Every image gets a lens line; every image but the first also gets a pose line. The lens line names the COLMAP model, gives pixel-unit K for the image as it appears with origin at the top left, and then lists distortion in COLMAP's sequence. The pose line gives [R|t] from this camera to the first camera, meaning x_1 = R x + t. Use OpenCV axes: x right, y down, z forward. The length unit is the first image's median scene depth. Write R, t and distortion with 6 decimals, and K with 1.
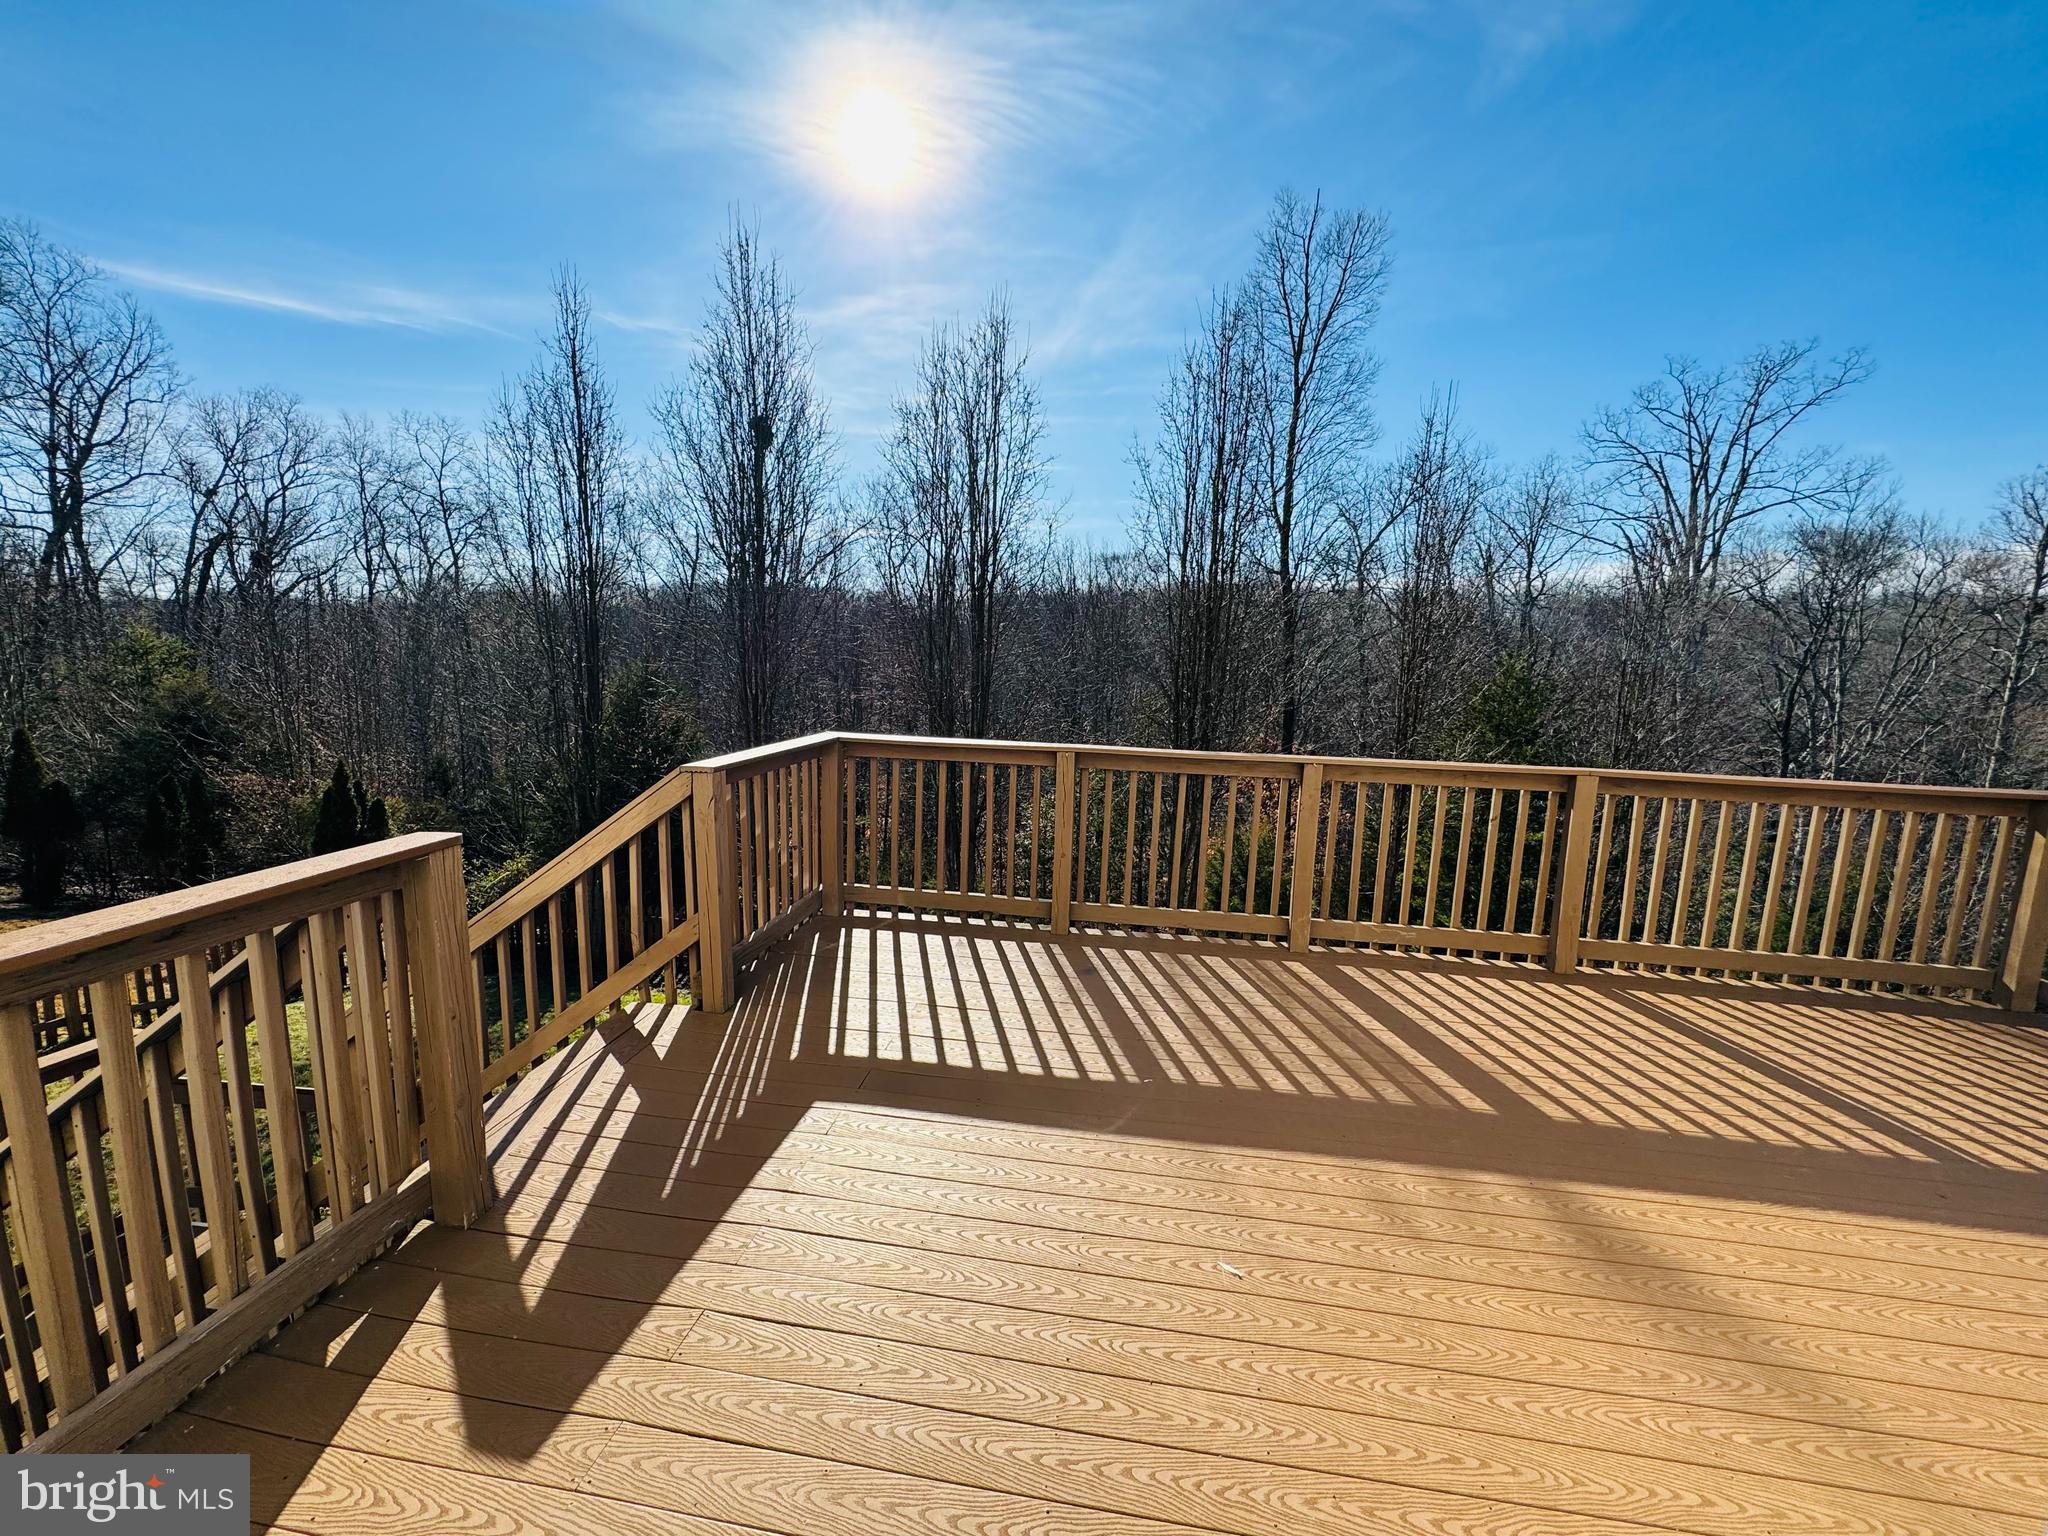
lens RADIAL K [[817.4, 0, 1025.5], [0, 817.4, 768.0], [0, 0, 1]] dist [-0.000313, 0.000224]
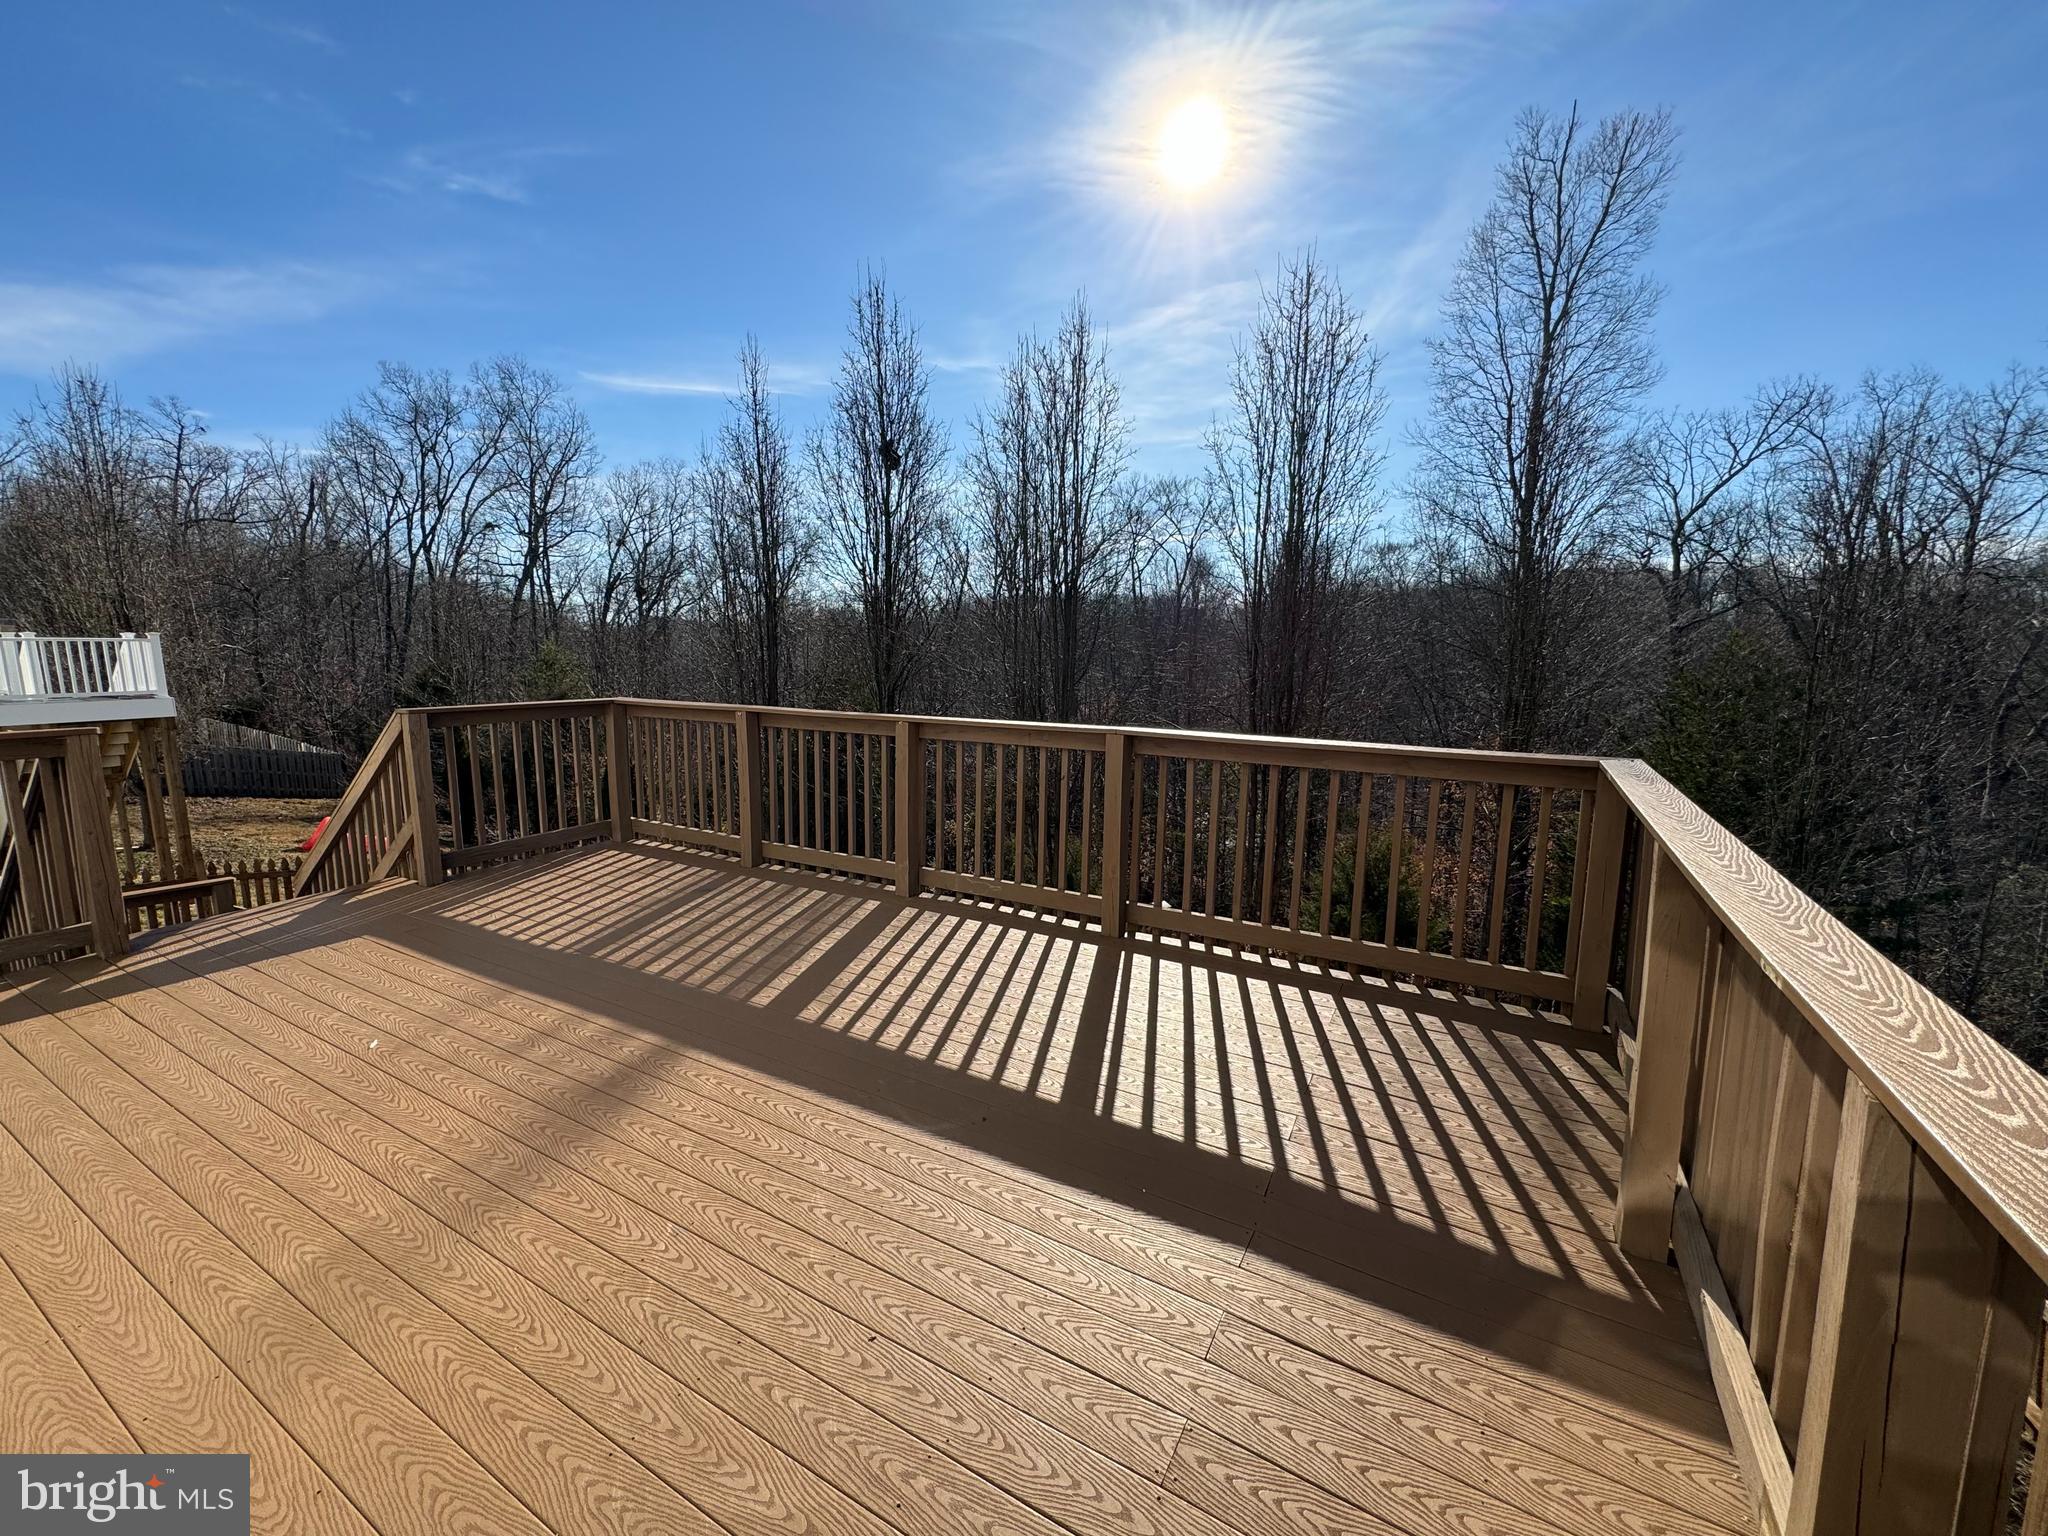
lens RADIAL K [[817.4, 0, 1028.7], [0, 817.4, 761.9], [0, 0, 1]] dist [-0.000313, 0.000224]
pose [[0.936367, 0.028277, -0.349881, 0.103029], [-0.032820, 0.999436, -0.007062, 0.005821], [0.349484, 0.018096, 0.936768, 0.003942]]
